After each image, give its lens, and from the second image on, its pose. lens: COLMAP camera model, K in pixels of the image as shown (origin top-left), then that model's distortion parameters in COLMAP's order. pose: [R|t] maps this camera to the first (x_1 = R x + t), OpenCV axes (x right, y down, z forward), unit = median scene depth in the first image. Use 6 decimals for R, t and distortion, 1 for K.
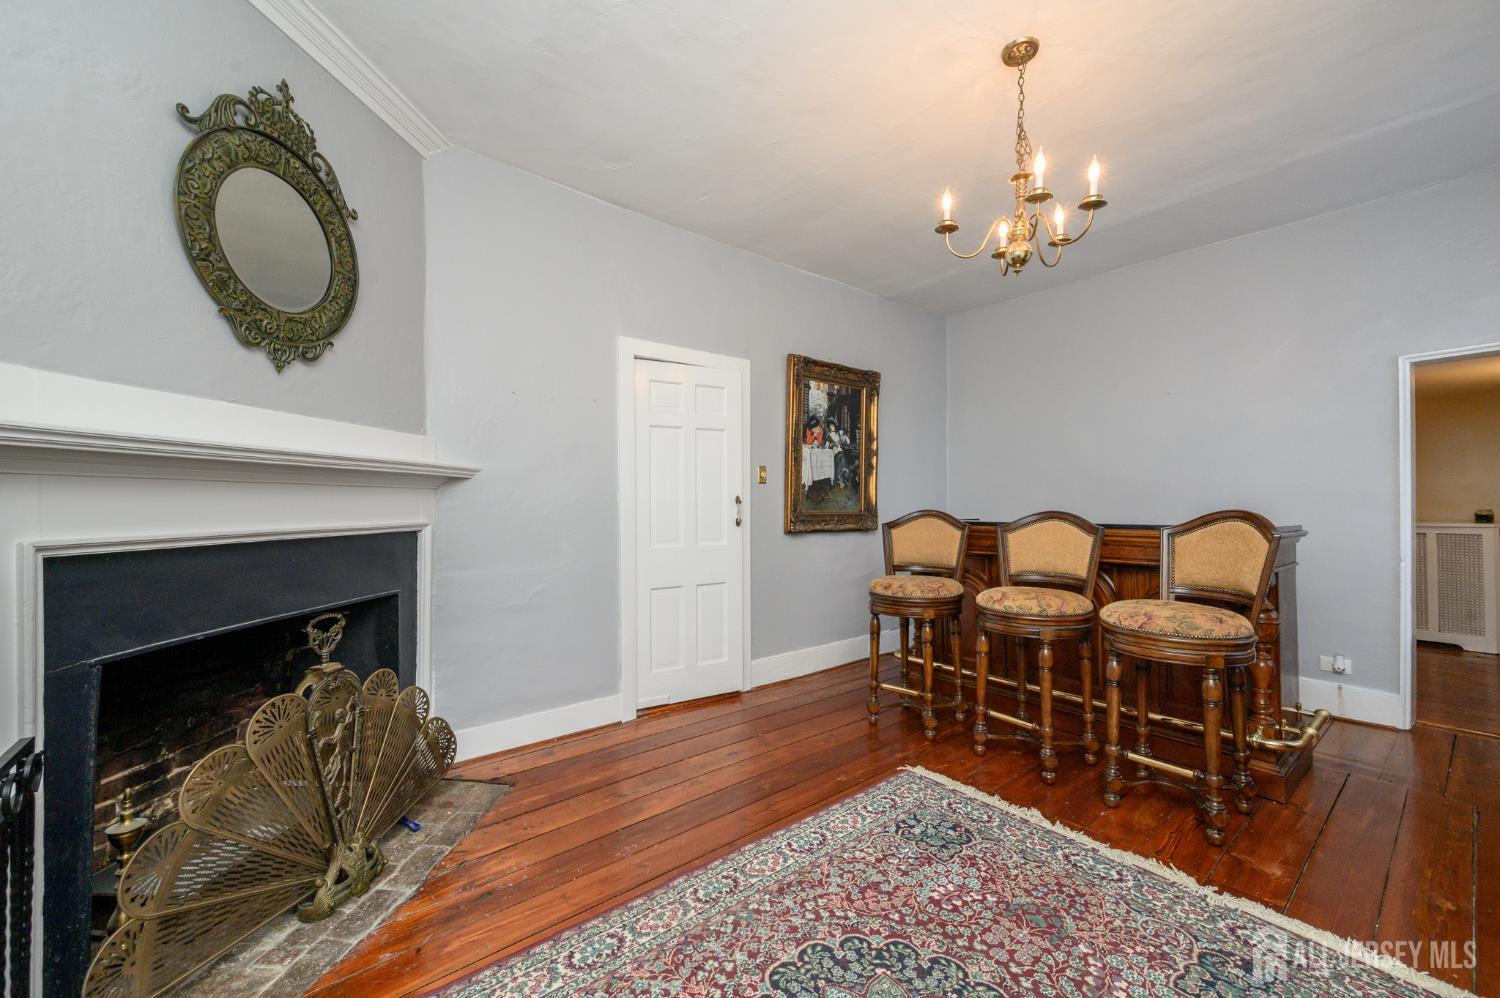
lens RADIAL K [[588.3, 0, 751.6], [0, 588.3, 496.8], [0, 0, 1]] dist [-0.000044, 0.000009]
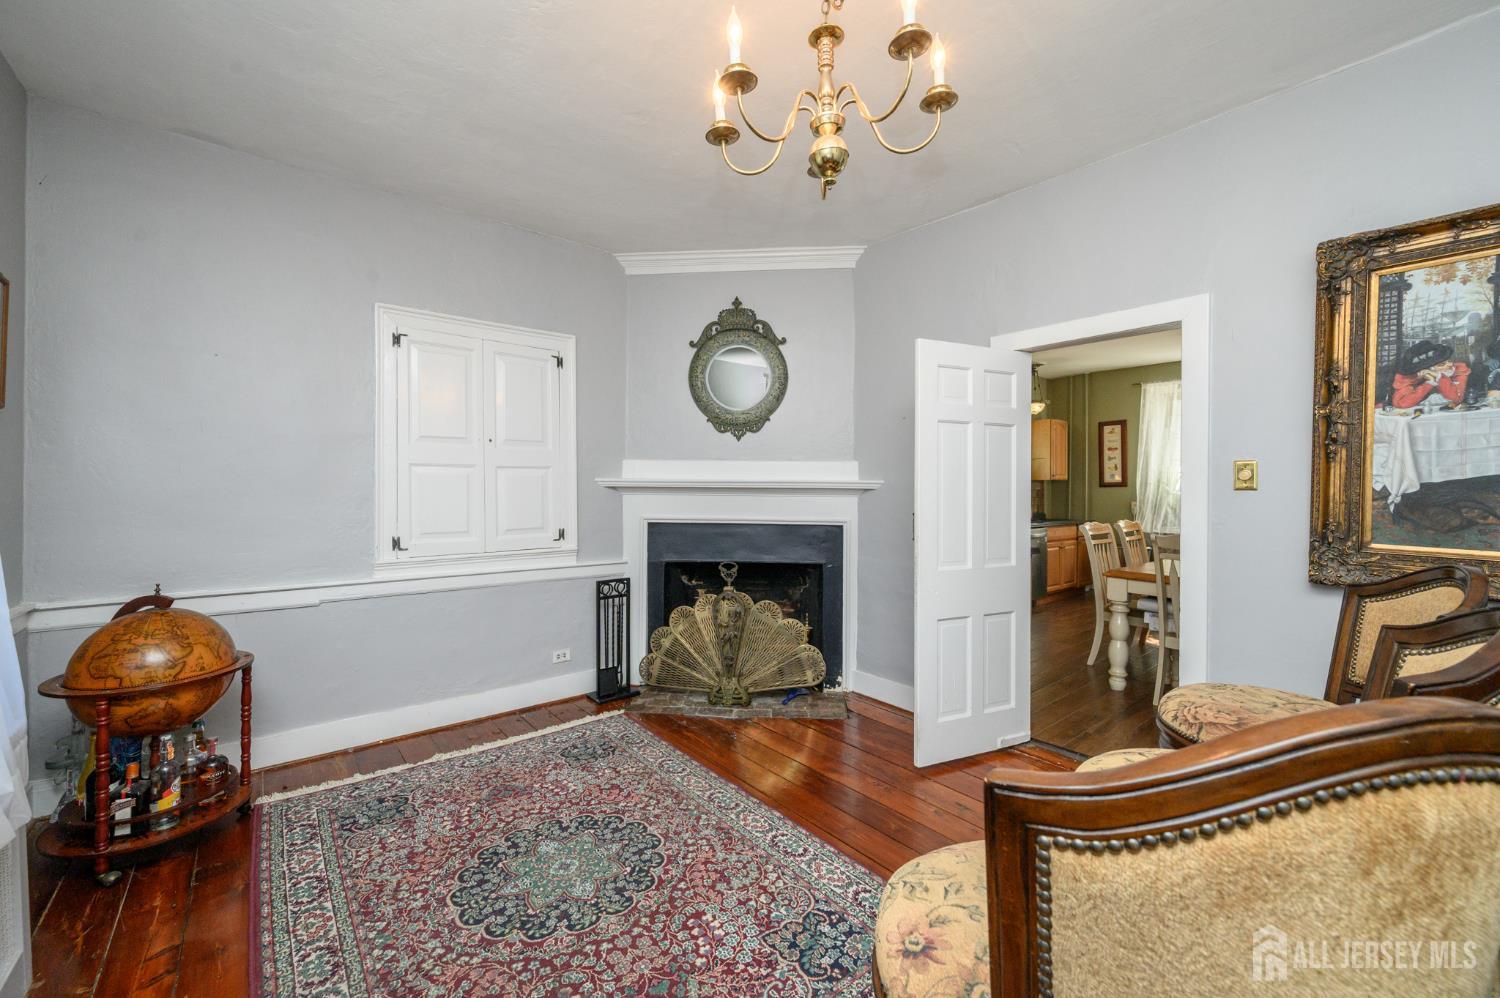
lens RADIAL K [[588.3, 0, 744.0], [0, 588.3, 496.4], [0, 0, 1]] dist [-0.000044, 0.000009]
pose [[0.008637, 0.014812, -0.999853, 1.330963], [-0.000465, 0.999890, 0.014809, -0.053857], [0.999963, 0.000337, 0.008643, 1.077008]]
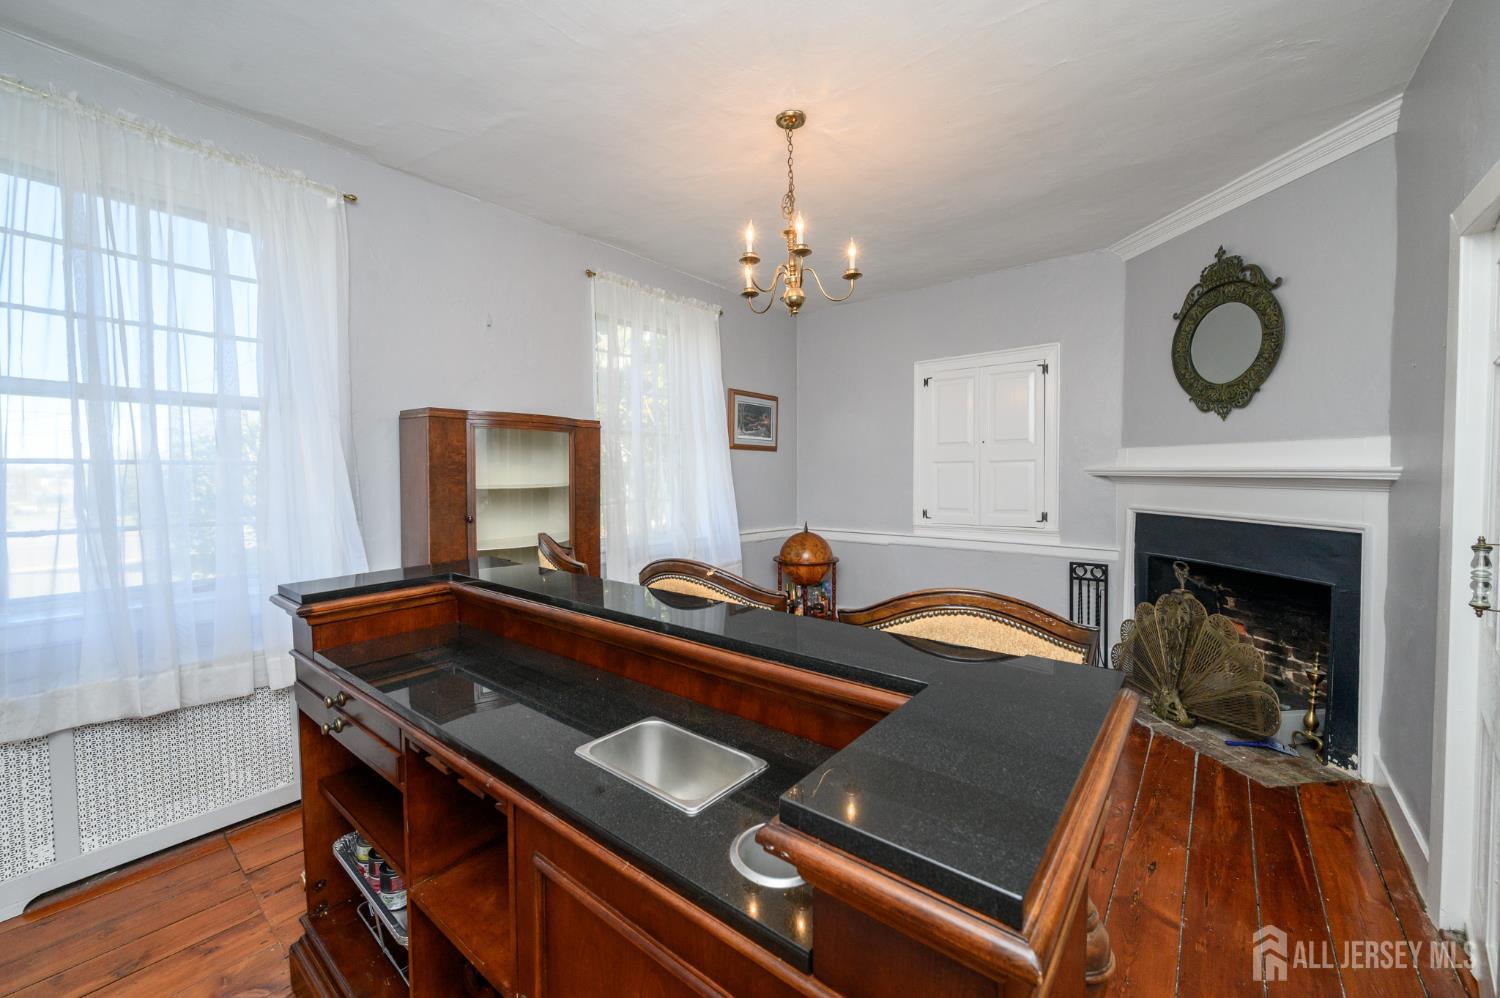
lens RADIAL K [[588.3, 0, 746.6], [0, 588.3, 496.7], [0, 0, 1]] dist [-0.000044, 0.000009]
pose [[-0.977155, 0.021613, -0.211425, 0.960894], [0.013778, 0.999165, 0.038460, -0.082267], [0.212080, 0.034668, -0.976637, 2.542168]]
